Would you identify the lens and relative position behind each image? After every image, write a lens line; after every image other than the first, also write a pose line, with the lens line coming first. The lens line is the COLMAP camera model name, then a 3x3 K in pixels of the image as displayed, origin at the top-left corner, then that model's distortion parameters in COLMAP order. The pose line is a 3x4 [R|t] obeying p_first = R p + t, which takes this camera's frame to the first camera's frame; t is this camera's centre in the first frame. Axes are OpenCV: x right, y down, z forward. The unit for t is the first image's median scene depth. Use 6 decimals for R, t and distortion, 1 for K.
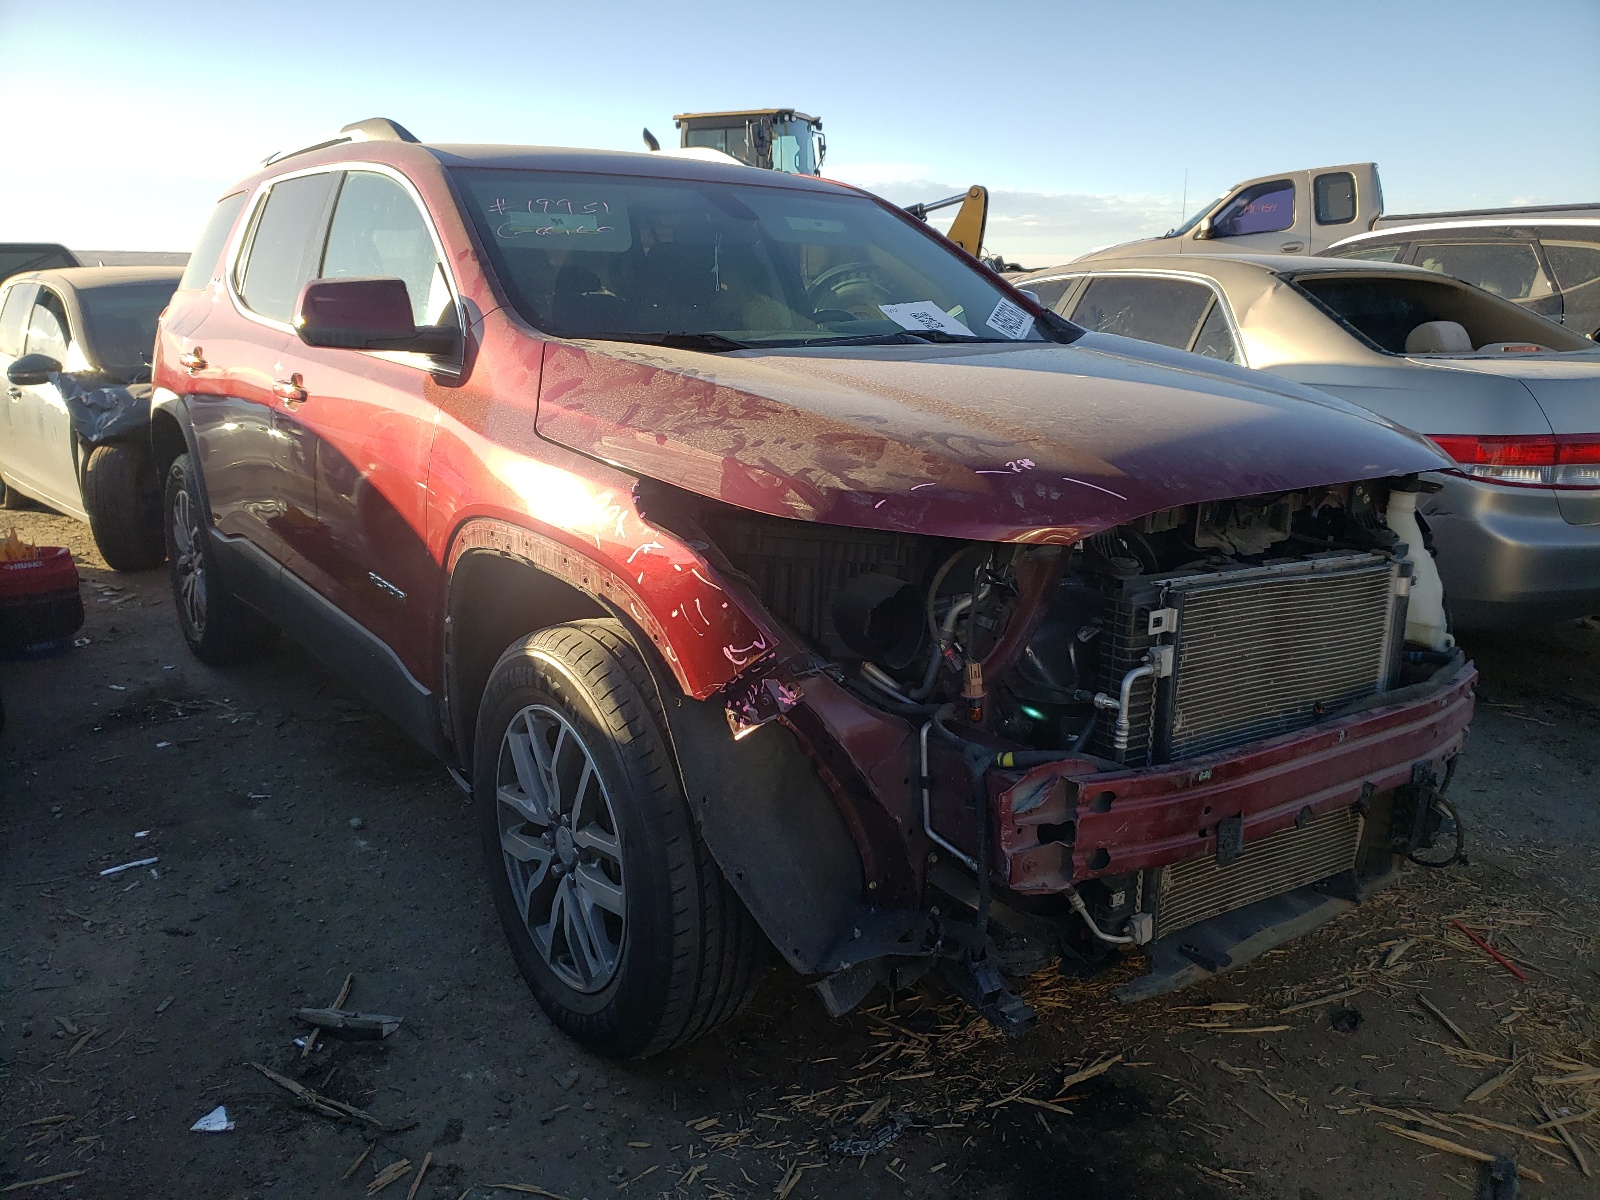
lens RADIAL K [[1253.8, 0, 800.0], [0, 1253.8, 600.0], [0, 0, 1]] dist [0.011126, 0.015752]
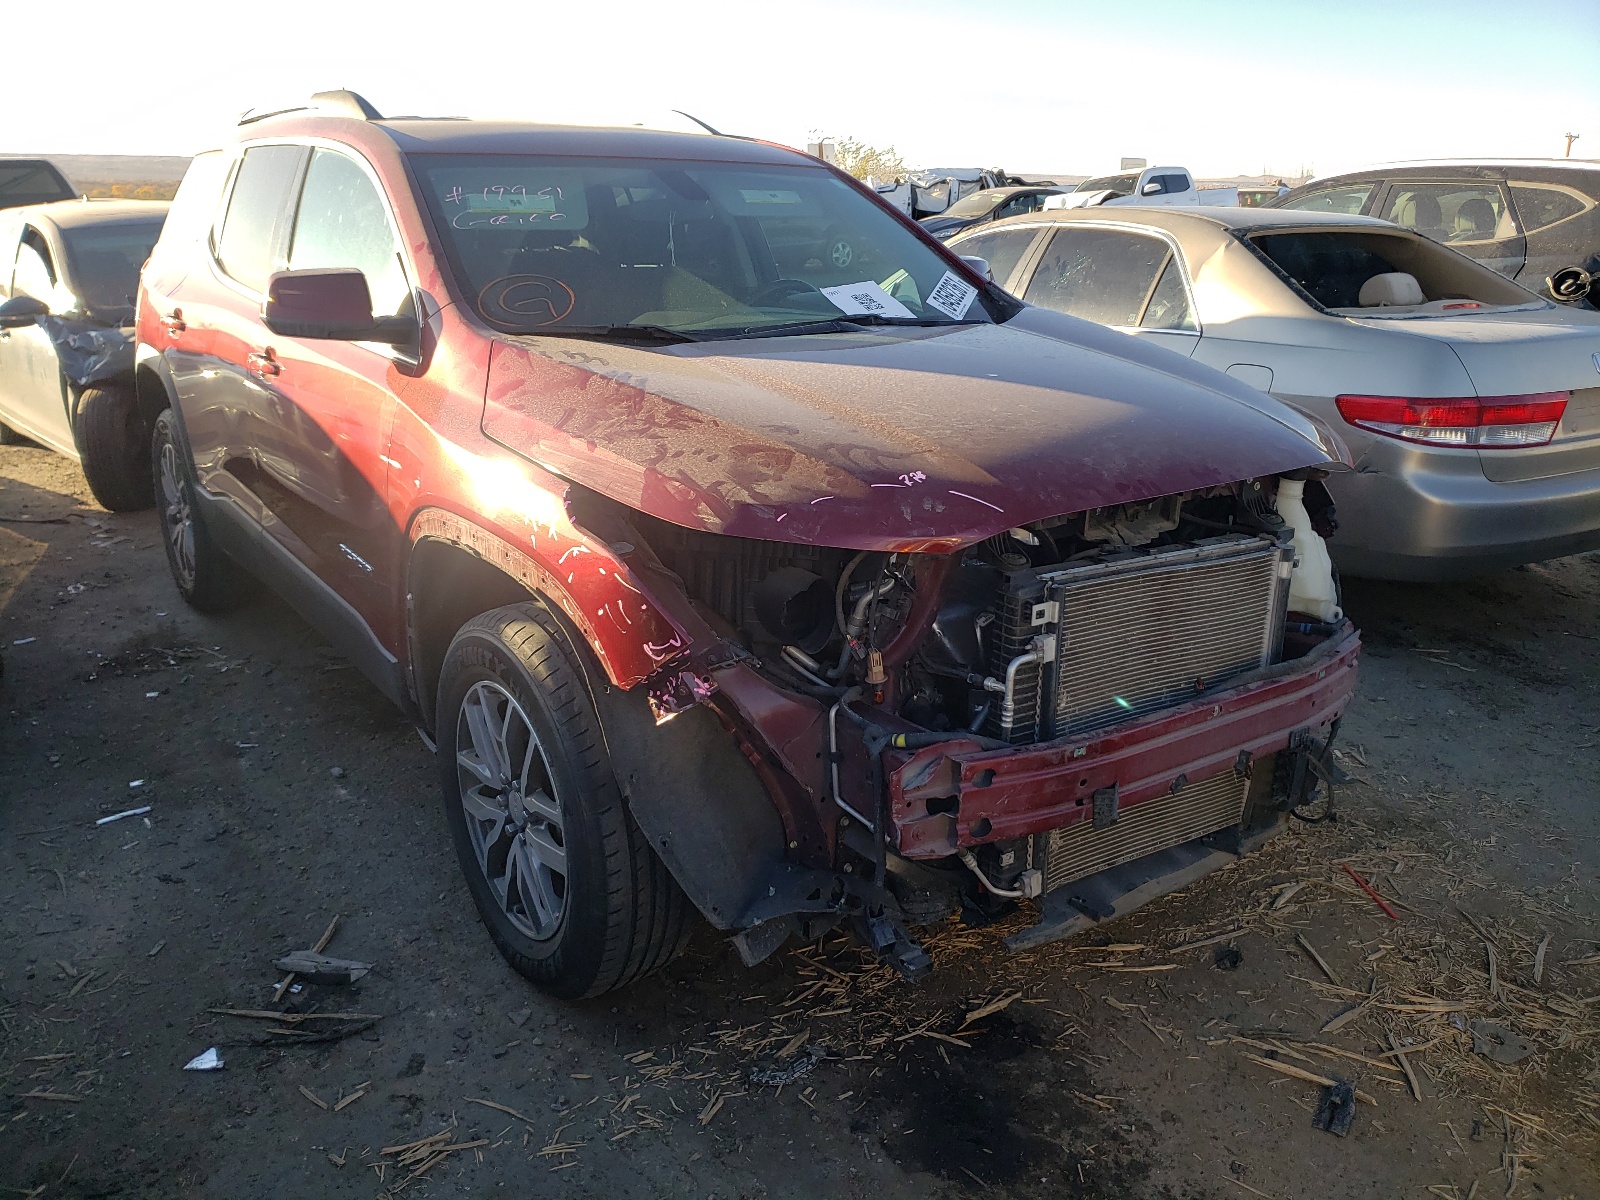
lens RADIAL K [[1230.9, 0, 800.0], [0, 1230.9, 600.0], [0, 0, 1]] dist [0.023625, -0.001853]
pose [[0.999976, -0.001594, 0.006755, 0.053599], [0.001185, 0.998191, 0.060107, -0.050551], [-0.006839, -0.060097, 0.998169, -0.067964]]
